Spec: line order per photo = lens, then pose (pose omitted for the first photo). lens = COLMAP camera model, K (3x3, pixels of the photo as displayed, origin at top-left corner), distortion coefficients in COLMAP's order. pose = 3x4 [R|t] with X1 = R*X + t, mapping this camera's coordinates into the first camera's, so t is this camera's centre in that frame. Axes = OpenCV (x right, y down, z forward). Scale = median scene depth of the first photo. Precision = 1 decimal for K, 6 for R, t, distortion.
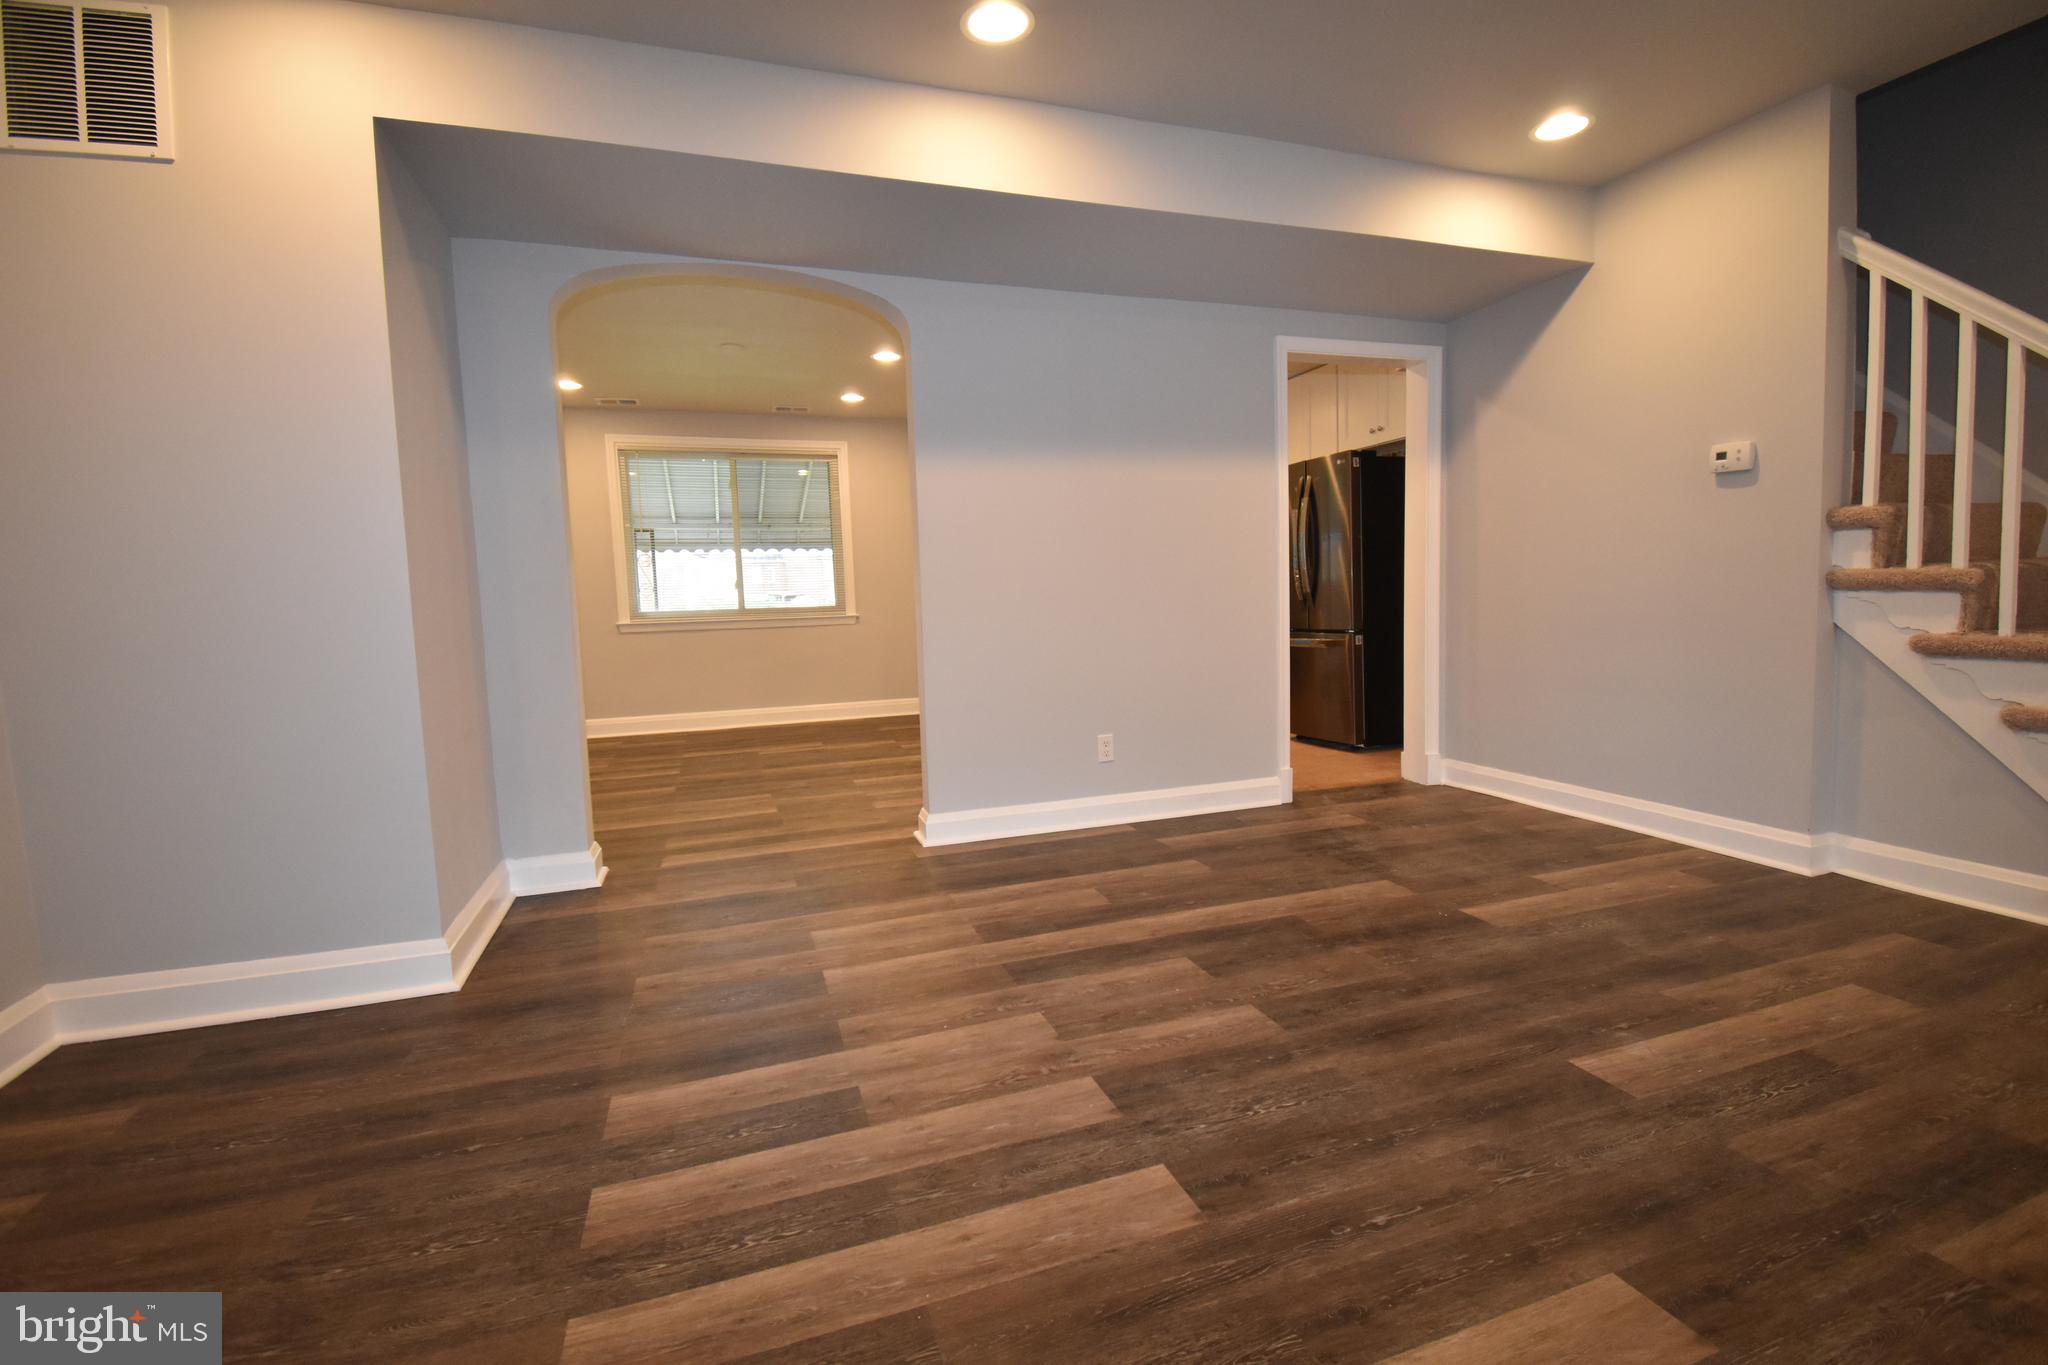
lens RADIAL K [[908.5, 0, 1029.0], [0, 908.5, 675.8], [0, 0, 1]] dist [0.025314, -0.028571]
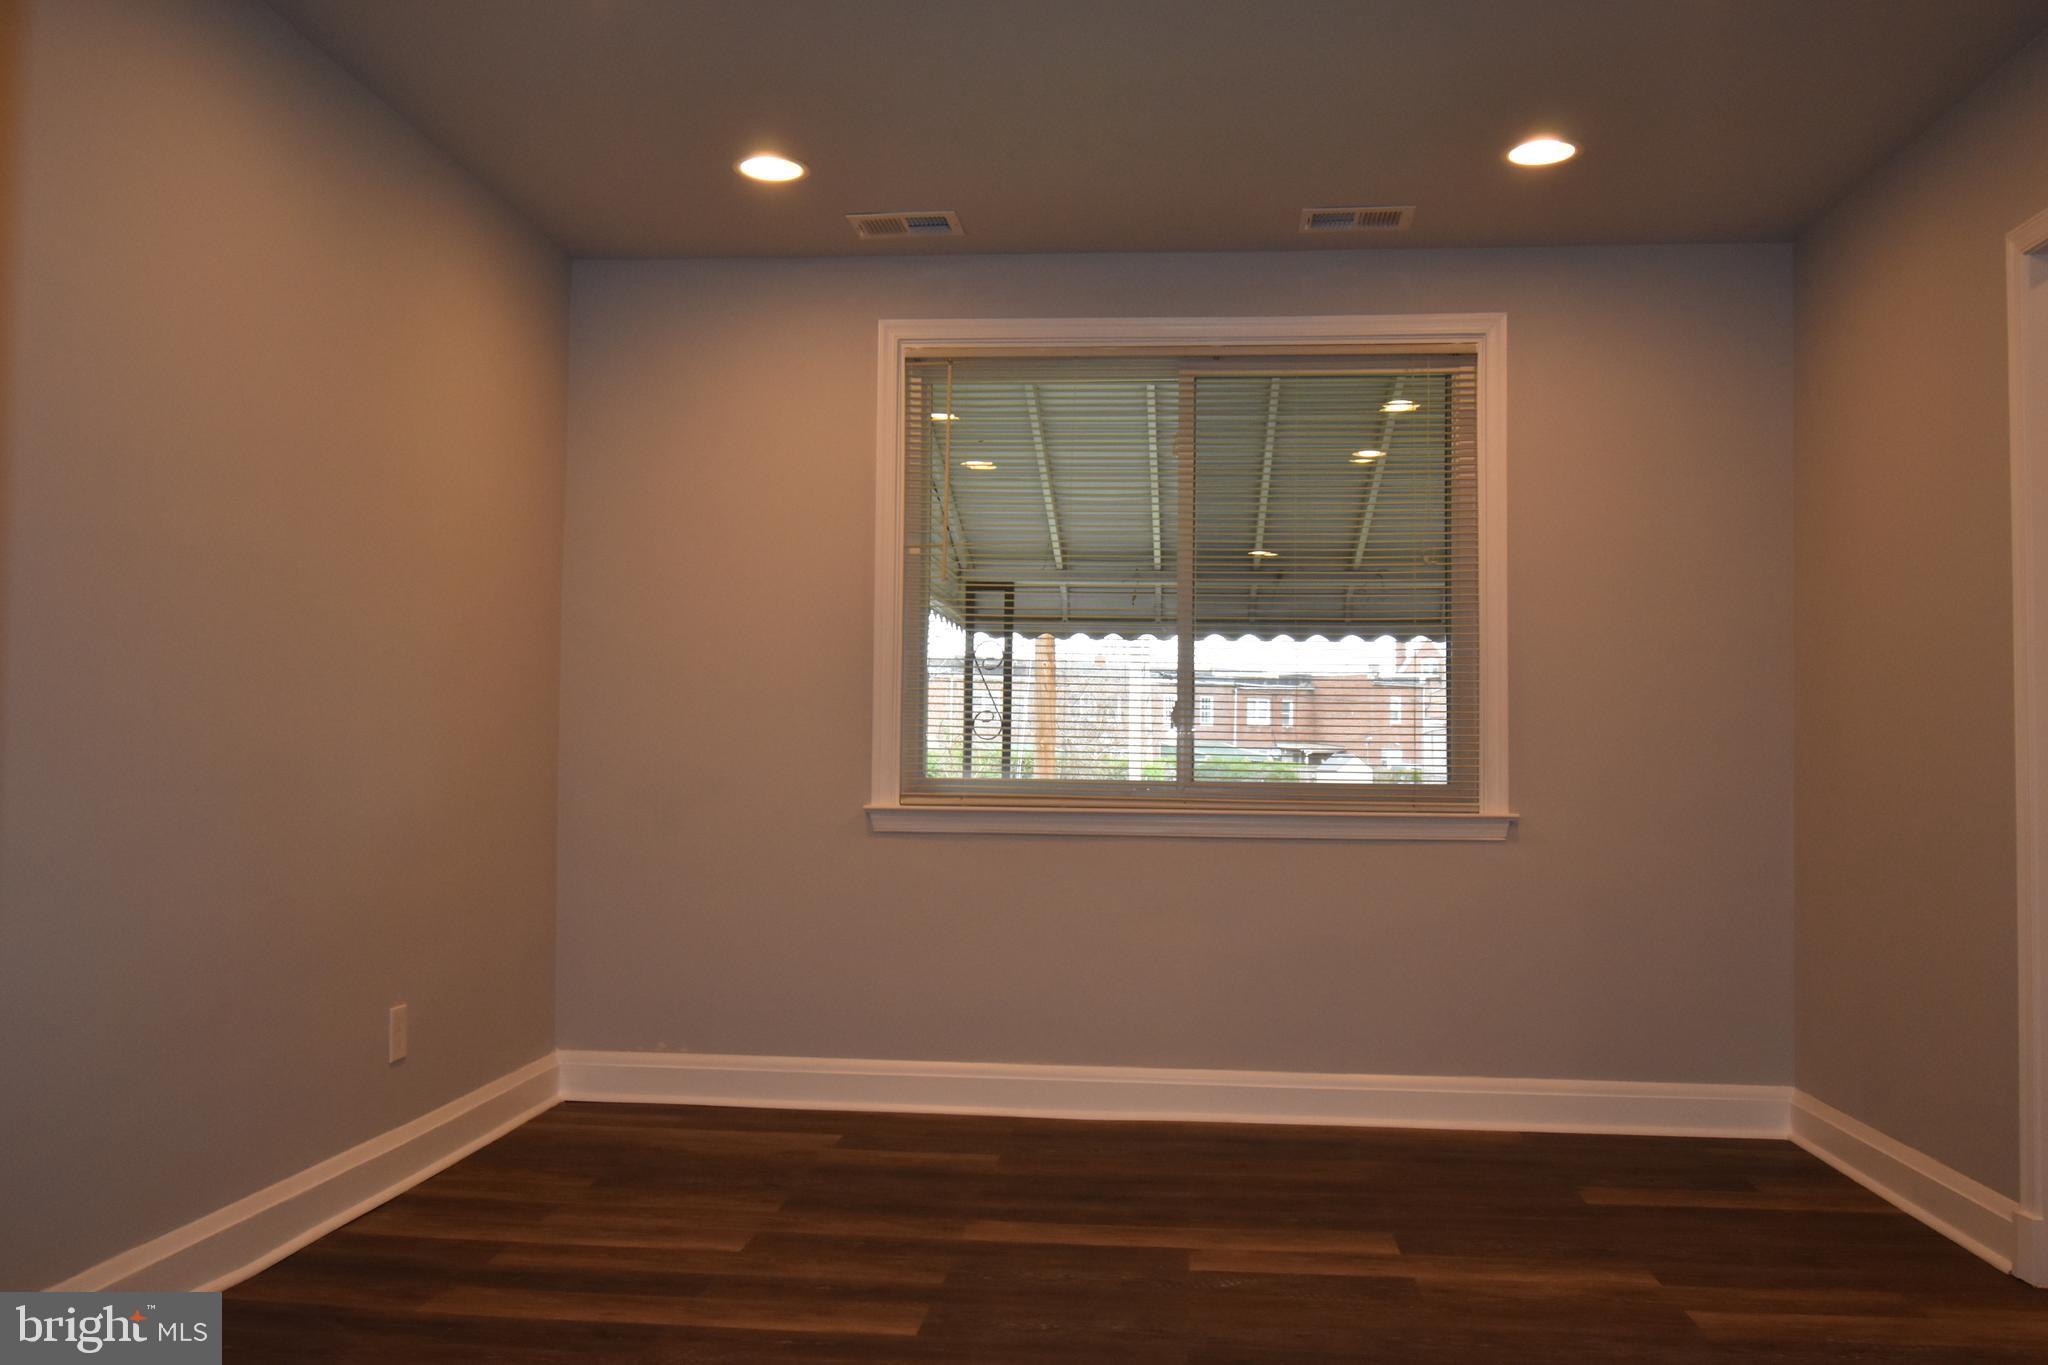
lens RADIAL K [[1697.2, 0, 1024.0], [0, 1697.2, 682.5], [0, 0, 1]] dist [0.003110, -0.003581]
pose [[0.908919, 0.022640, -0.416358, -0.092541], [-0.076964, 0.990477, -0.114155, -0.029903], [0.409809, 0.135802, 0.902006, 0.353316]]
